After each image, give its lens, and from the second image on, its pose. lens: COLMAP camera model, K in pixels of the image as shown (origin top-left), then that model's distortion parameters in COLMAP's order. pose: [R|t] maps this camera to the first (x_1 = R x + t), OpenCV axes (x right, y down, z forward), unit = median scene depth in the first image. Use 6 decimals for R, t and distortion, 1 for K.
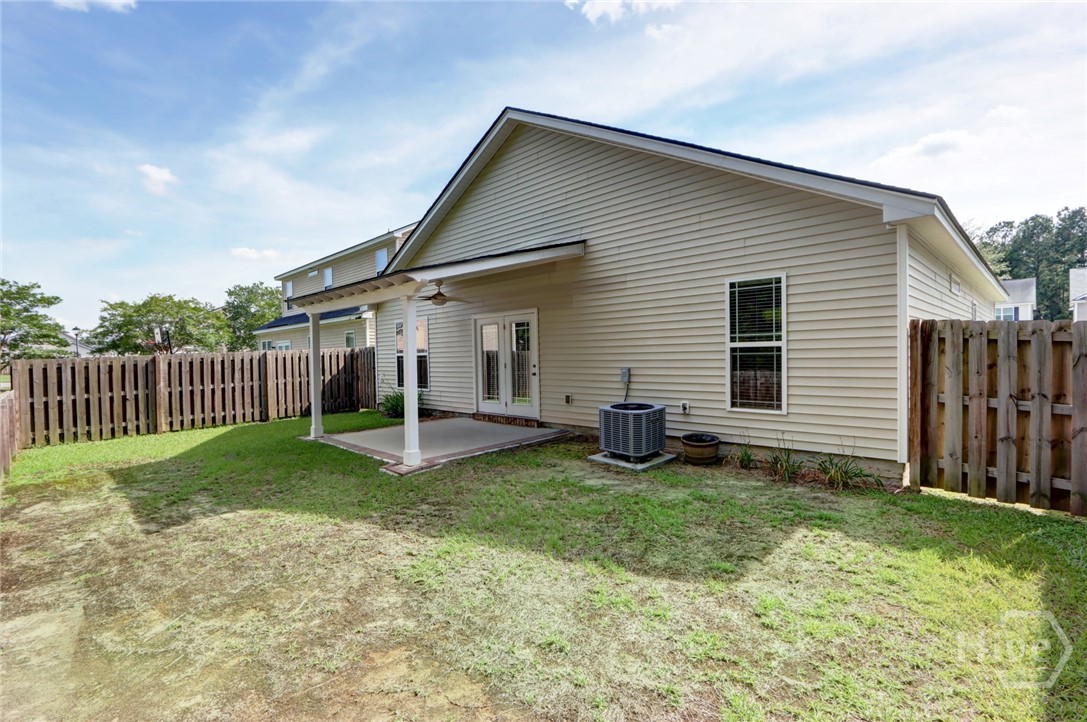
lens RADIAL K [[500.9, 0, 530.5], [0, 500.9, 361.7], [0, 0, 1]] dist [-0.017743, 0.000436]
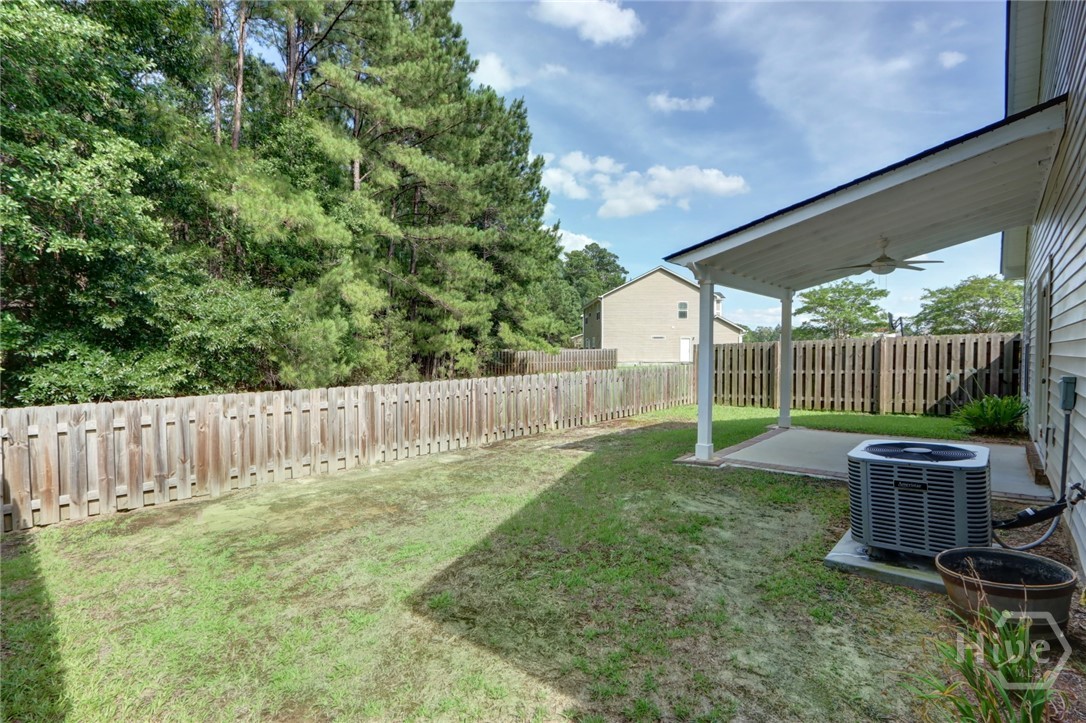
lens RADIAL K [[500.5, 0, 530.0], [0, 500.5, 362.2], [0, 0, 1]] dist [-0.017743, 0.000436]
pose [[0.059778, 0.043988, -0.997242, 0.351504], [-0.015186, 0.998953, 0.043154, -0.005548], [0.998096, 0.012564, 0.060384, 0.320860]]
